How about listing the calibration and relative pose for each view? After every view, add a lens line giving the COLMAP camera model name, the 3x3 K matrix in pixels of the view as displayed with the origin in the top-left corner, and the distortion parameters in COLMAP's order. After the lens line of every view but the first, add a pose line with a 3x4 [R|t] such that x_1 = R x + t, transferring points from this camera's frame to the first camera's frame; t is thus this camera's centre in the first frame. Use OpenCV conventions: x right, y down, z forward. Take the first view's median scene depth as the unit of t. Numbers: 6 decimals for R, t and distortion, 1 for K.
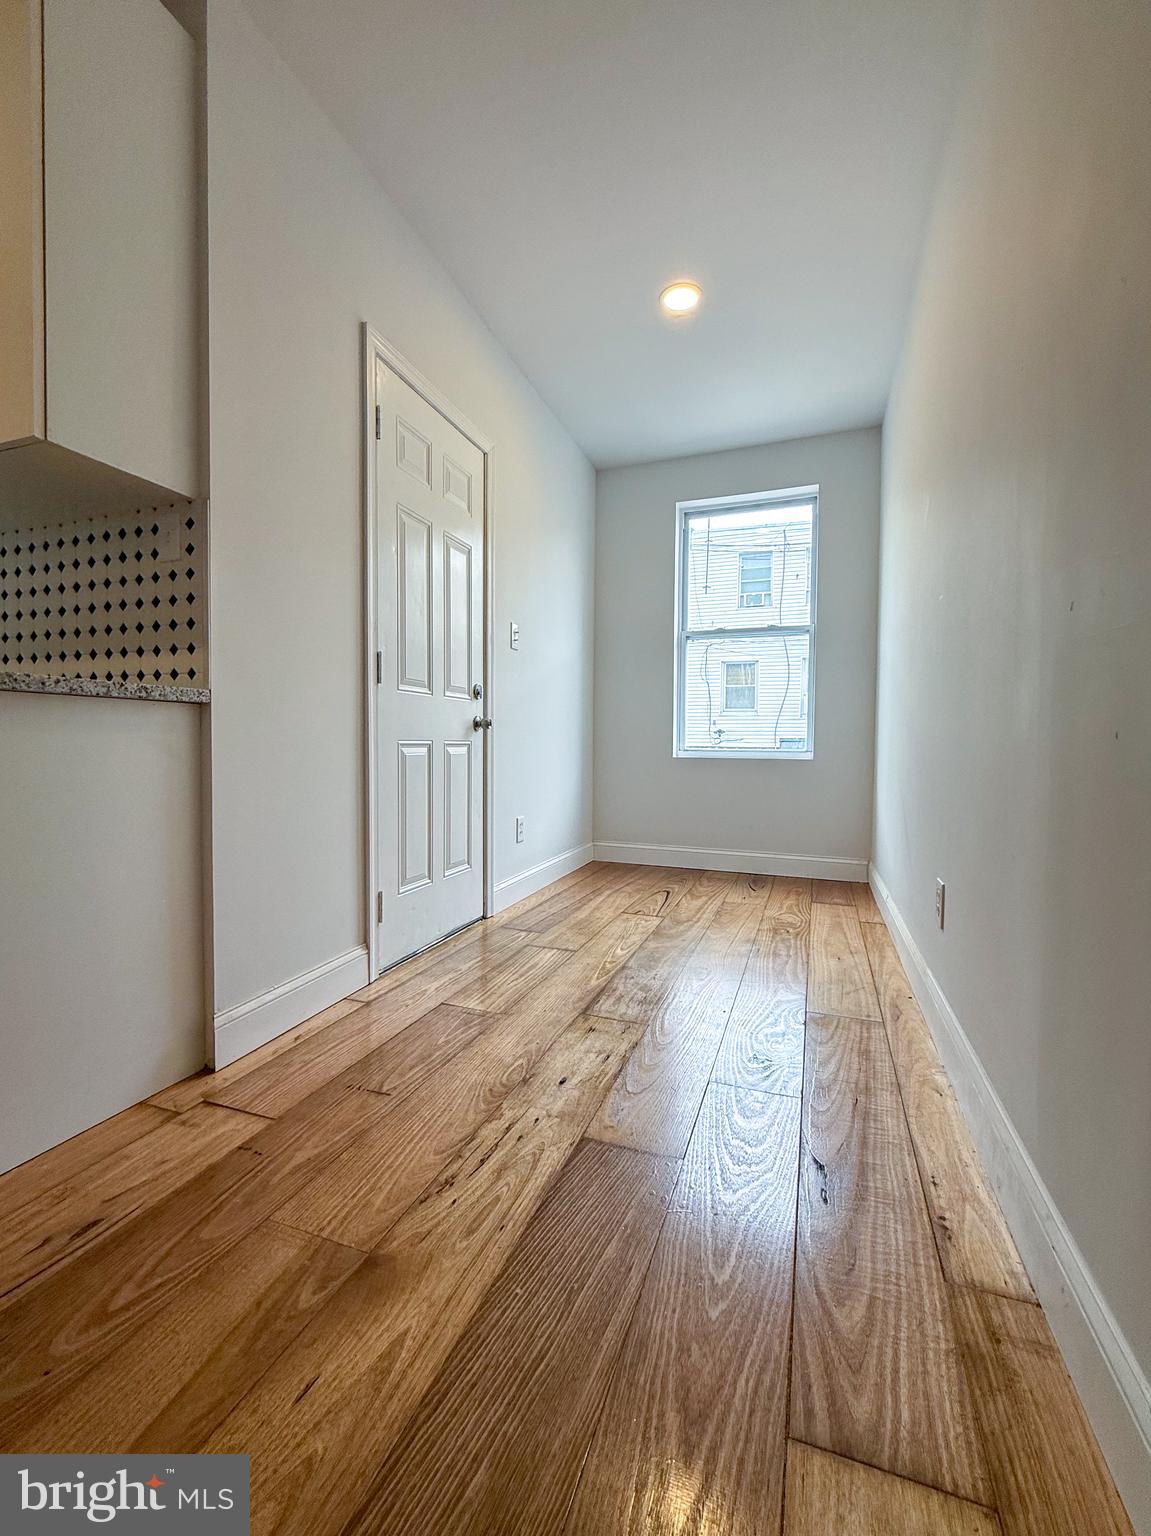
lens RADIAL K [[650.4, 0, 580.4], [0, 650.4, 764.9], [0, 0, 1]] dist [0.000728, 0.000170]
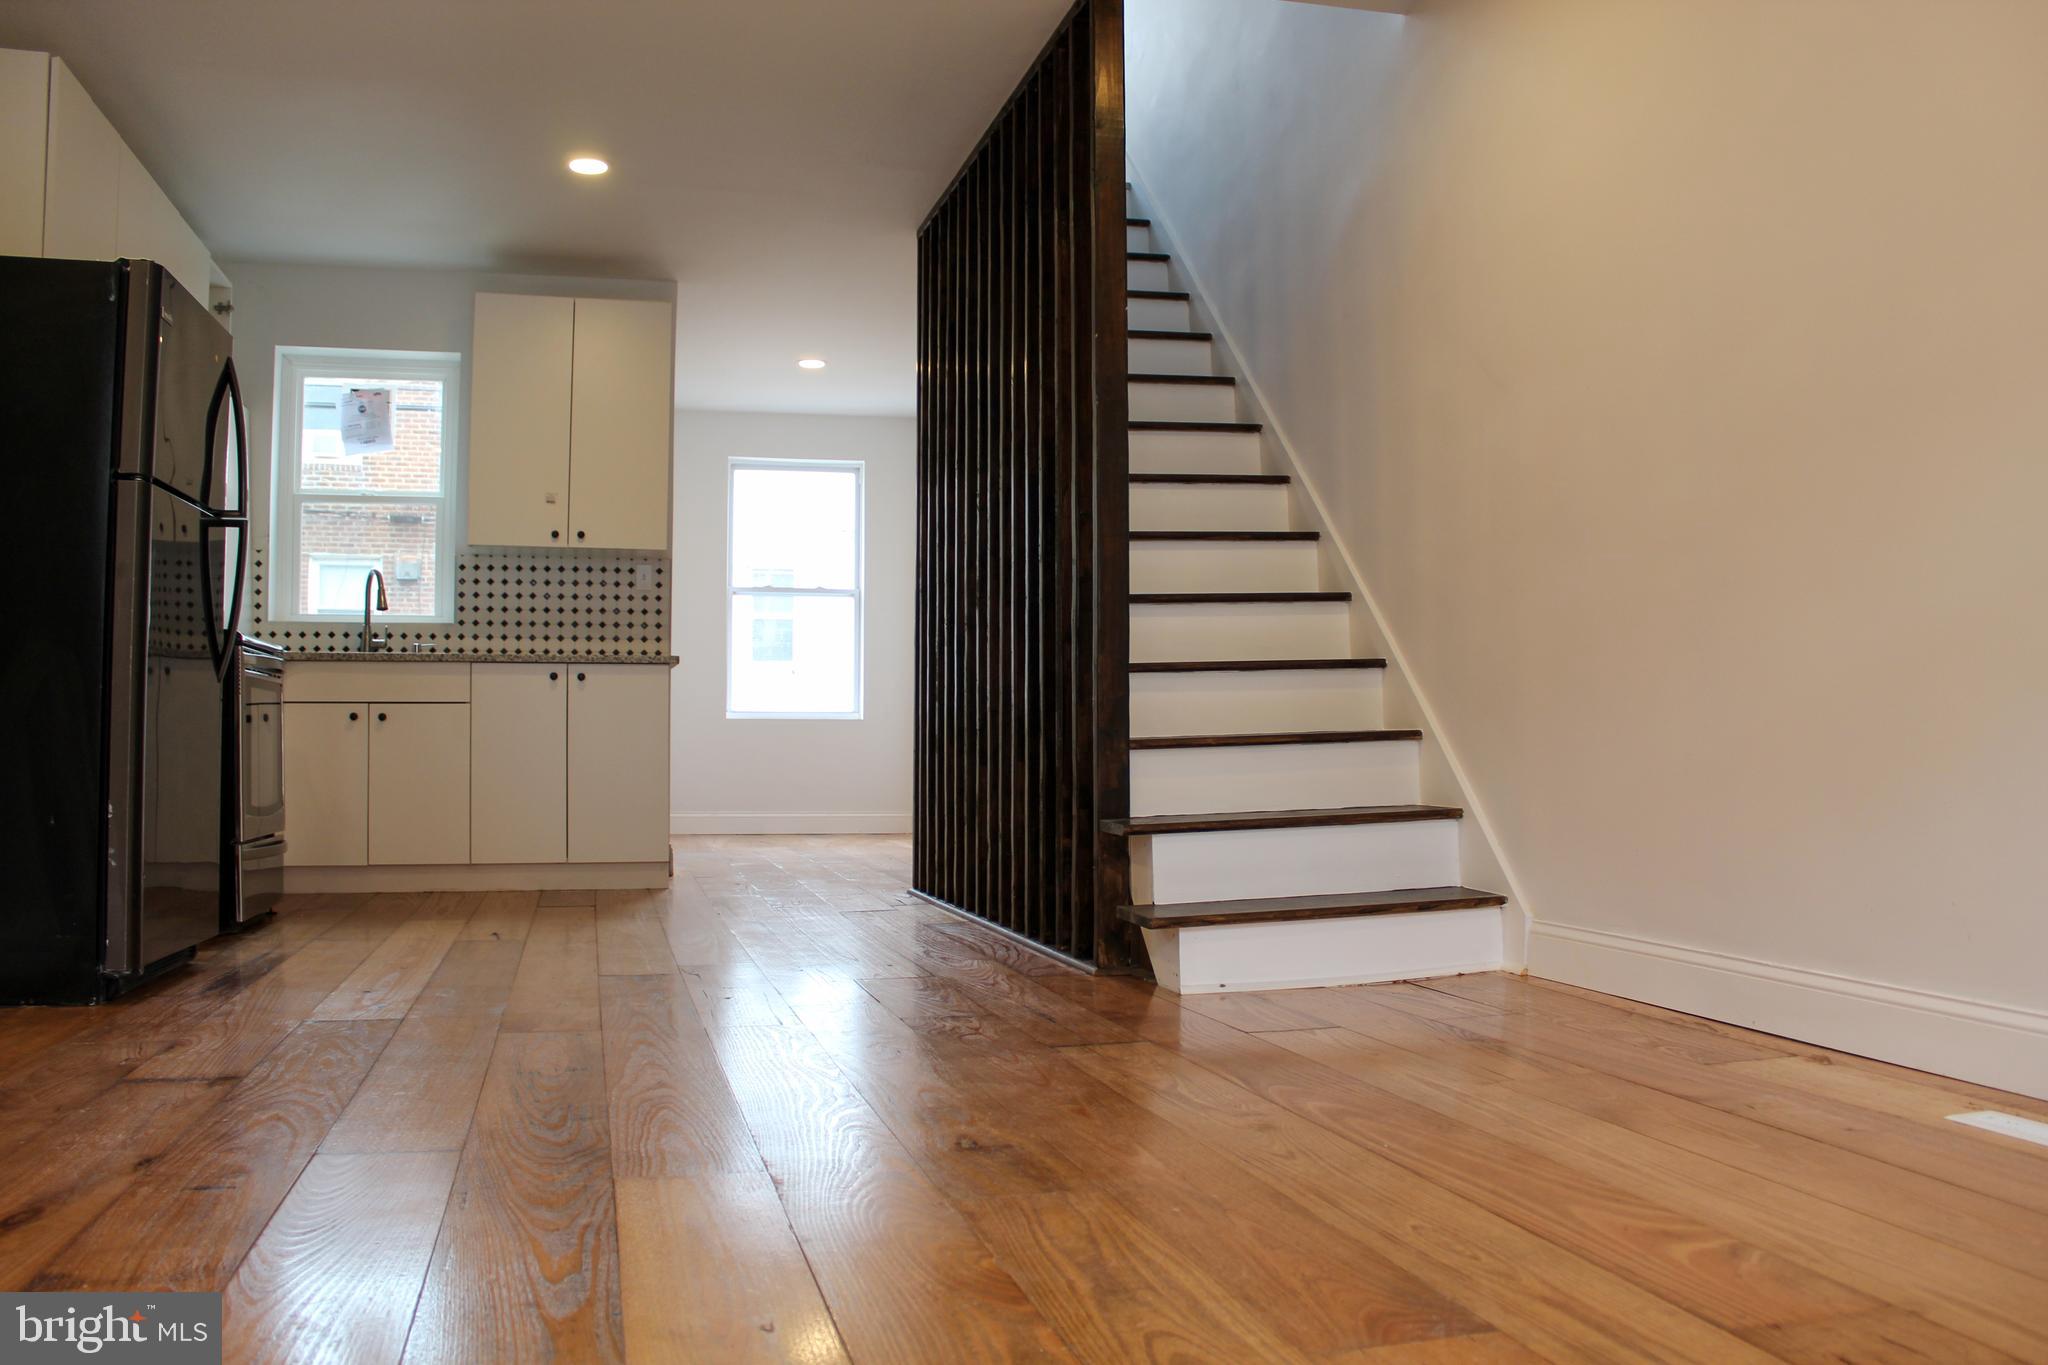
lens RADIAL K [[1704.0, 0, 998.6], [0, 1704.0, 675.4], [0, 0, 1]] dist [-0.162093, 0.141296]
pose [[0.826542, 0.014403, 0.562691, -2.350560], [0.024592, 0.997794, -0.061664, 0.222053], [-0.562338, 0.064806, 0.824364, -3.239962]]
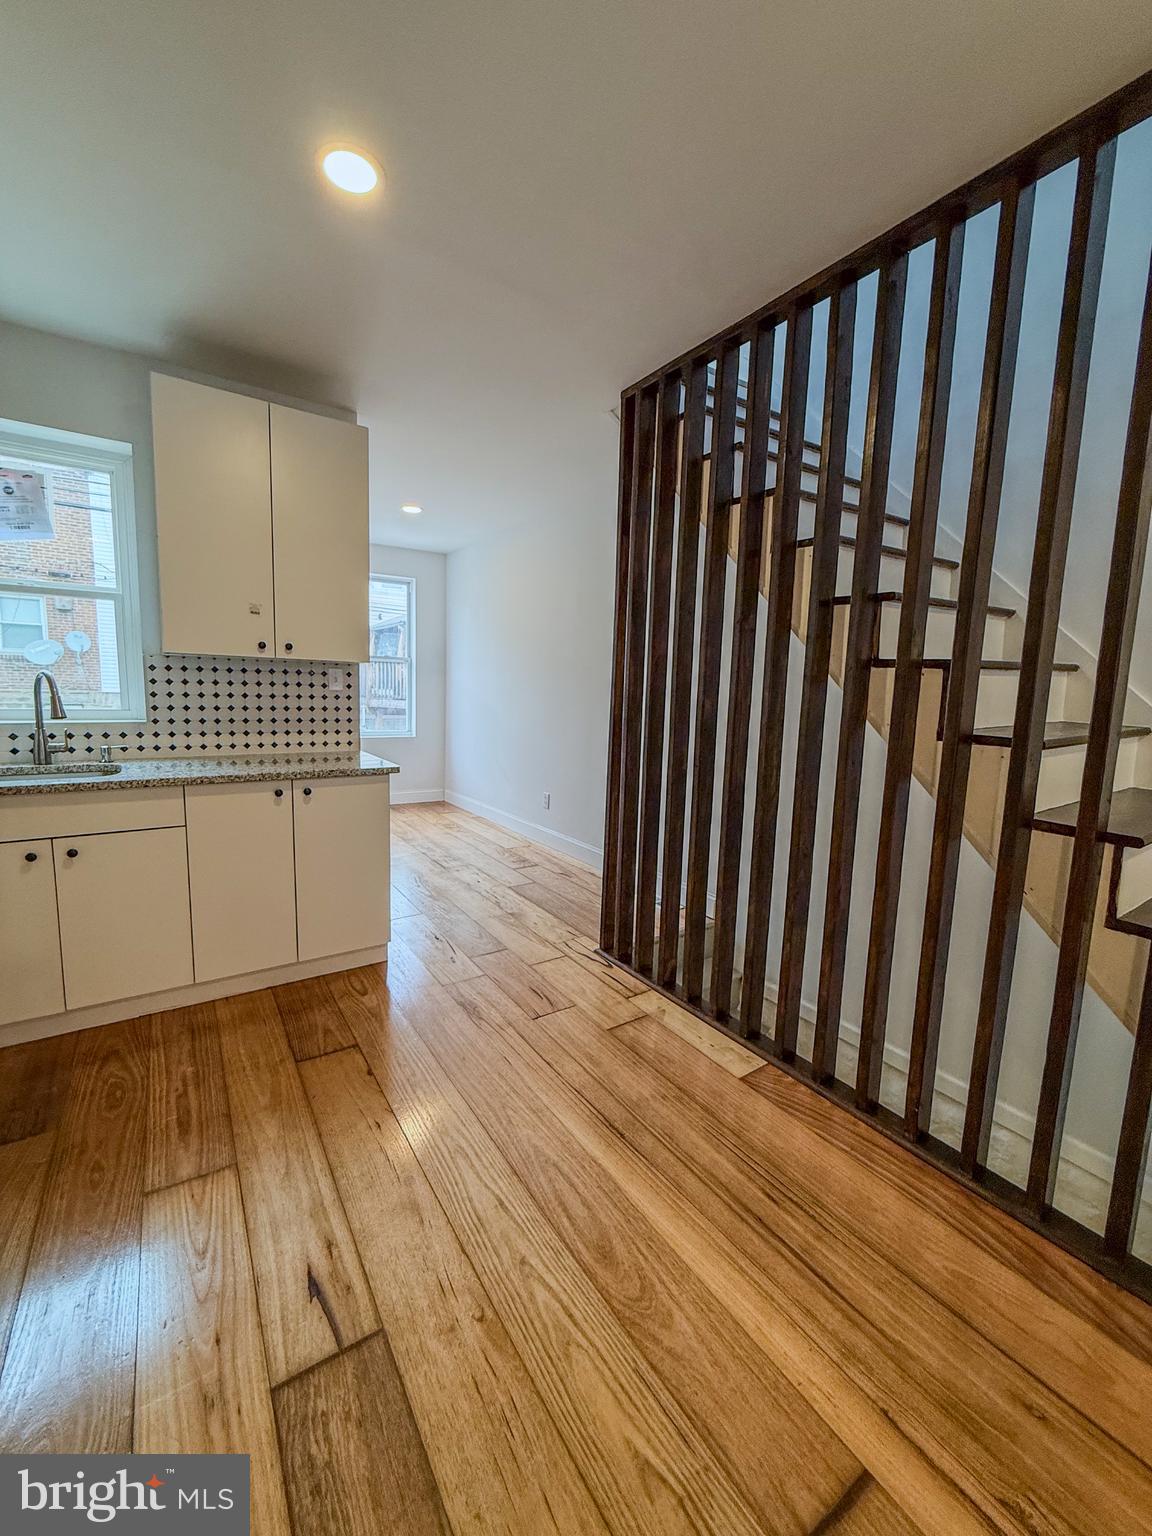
lens RADIAL K [[611.4, 0, 577.9], [0, 611.4, 764.3], [0, 0, 1]] dist [-0.000696, -0.000110]
pose [[0.583113, -0.093149, 0.807033, -1.735761], [-0.000460, 0.993367, 0.114988, -0.293885], [-0.812391, -0.067422, 0.579202, -0.776206]]
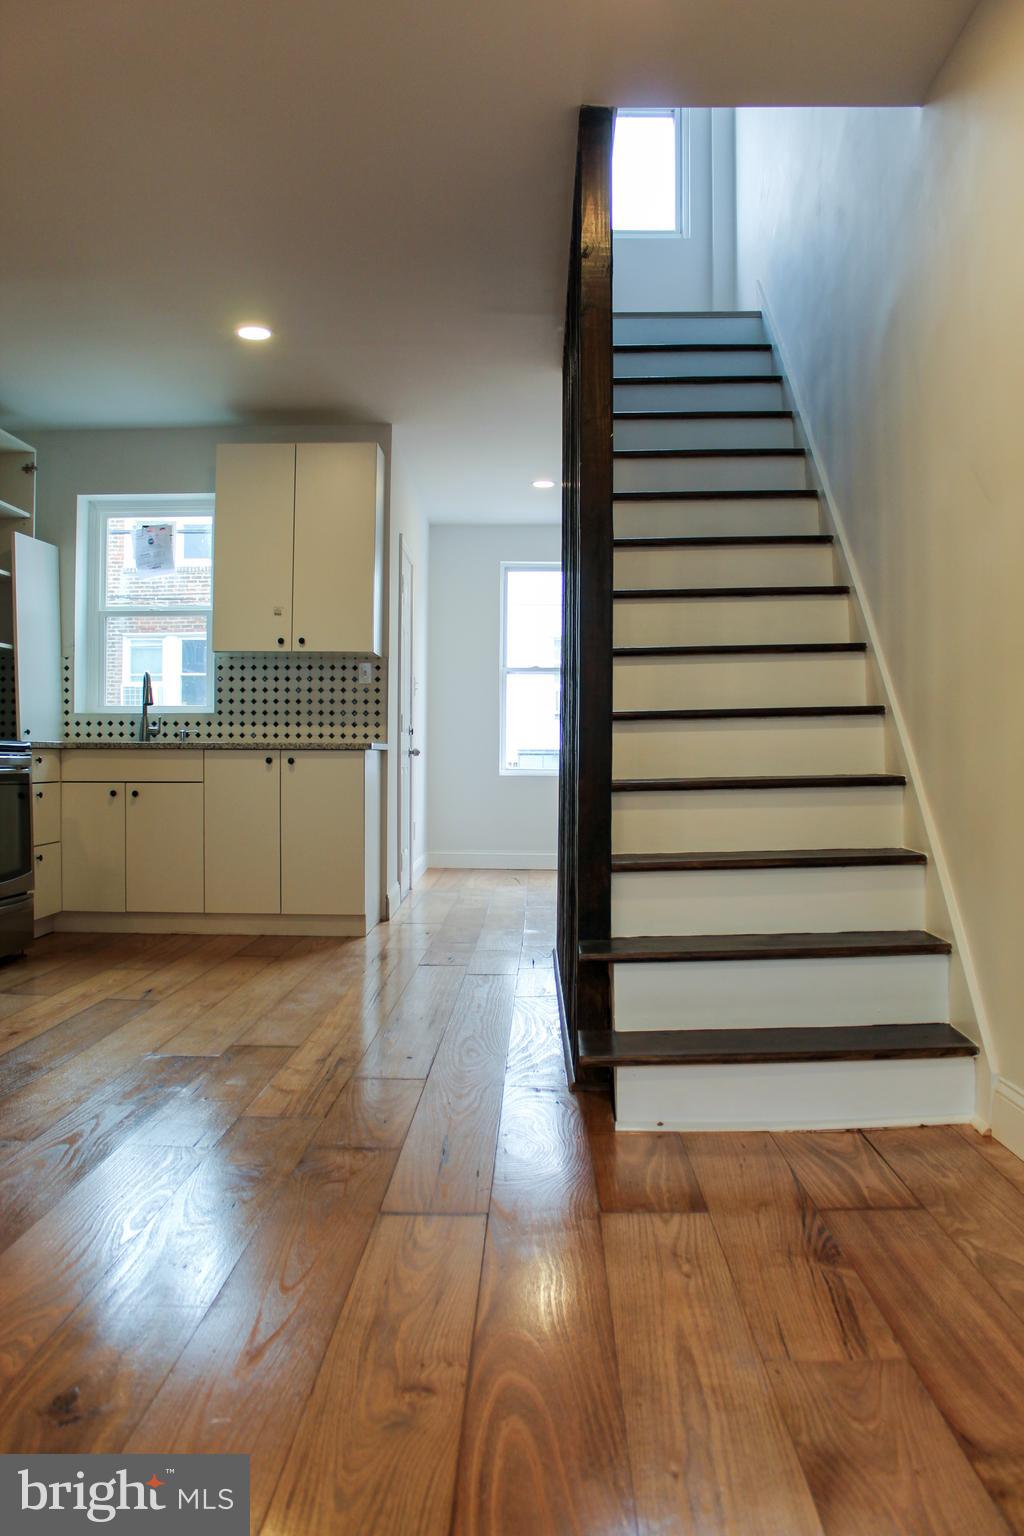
lens RADIAL K [[1278.0, 0, 511.2], [0, 1278.0, 777.7], [0, 0, 1]] dist [-0.162093, 0.141296]
pose [[0.945628, -0.006923, 0.325176, -1.493804], [0.011146, 0.999876, -0.011125, 0.047965], [-0.325059, 0.014145, 0.945588, -3.029065]]
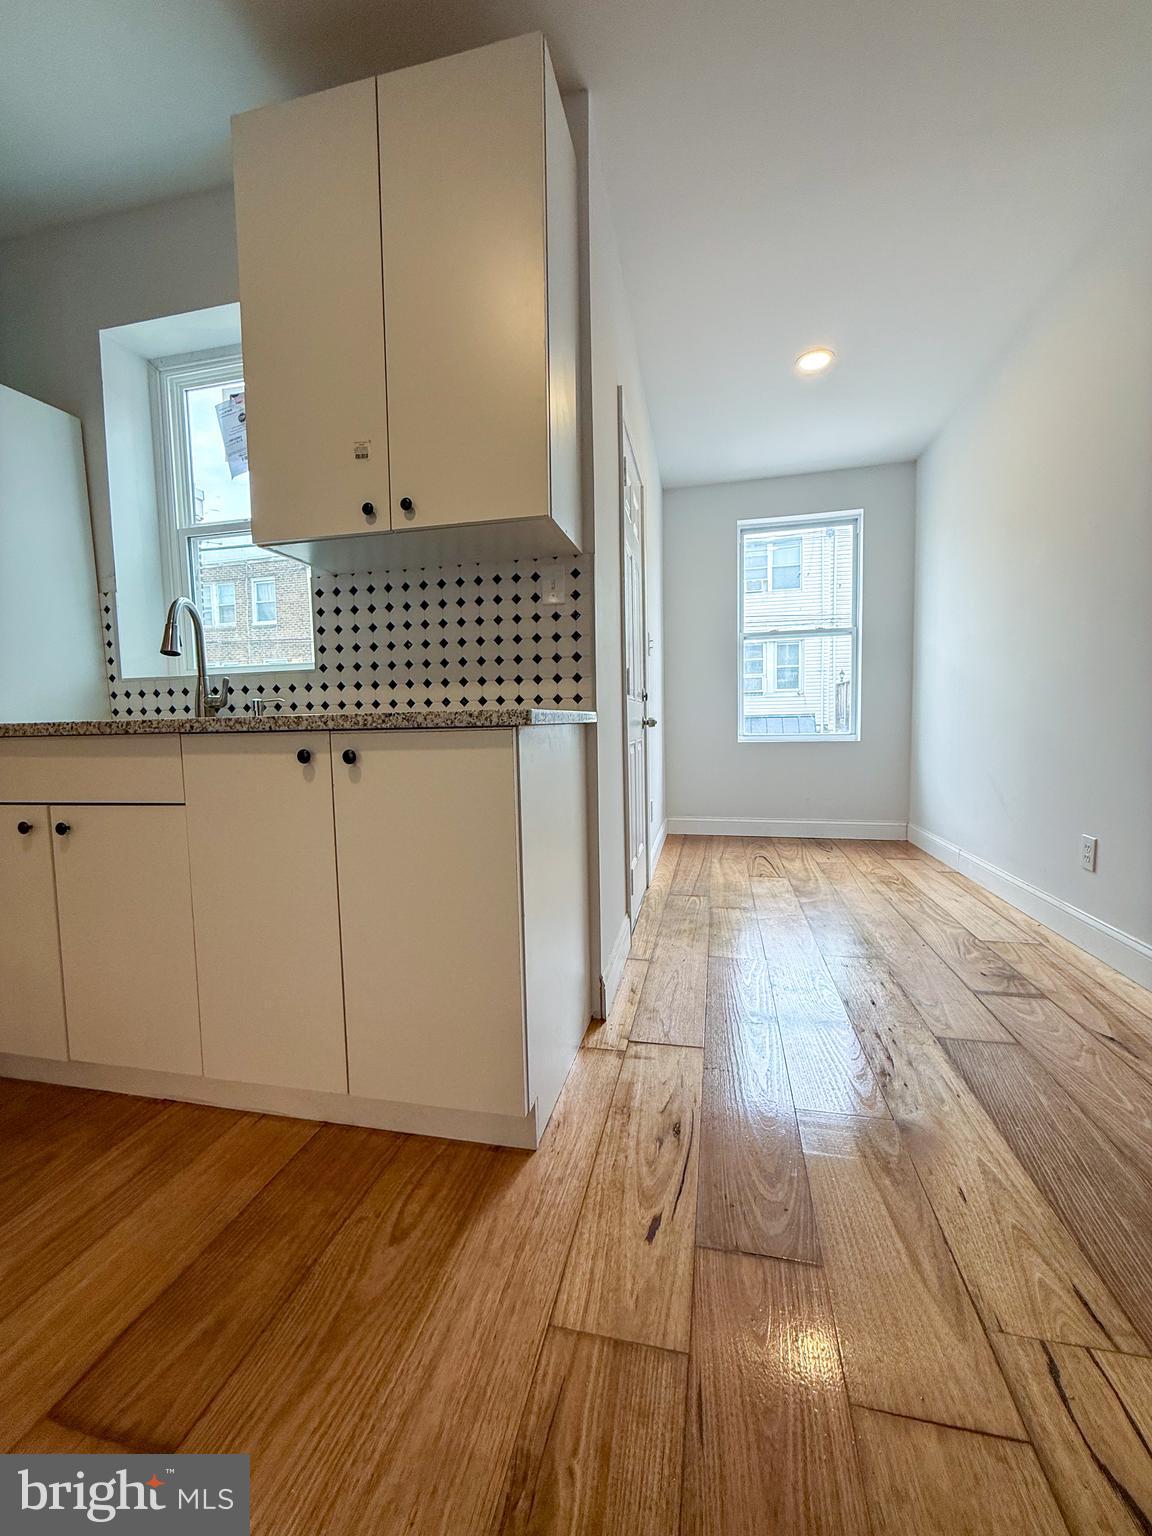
lens RADIAL K [[611.4, 0, 577.9], [0, 611.4, 764.3], [0, 0, 1]] dist [-0.000696, -0.000110]
pose [[0.991165, -0.037331, 0.127275, -0.716009], [0.032749, 0.998745, 0.037905, -0.058853], [-0.128530, -0.033402, 0.991143, -0.125430]]
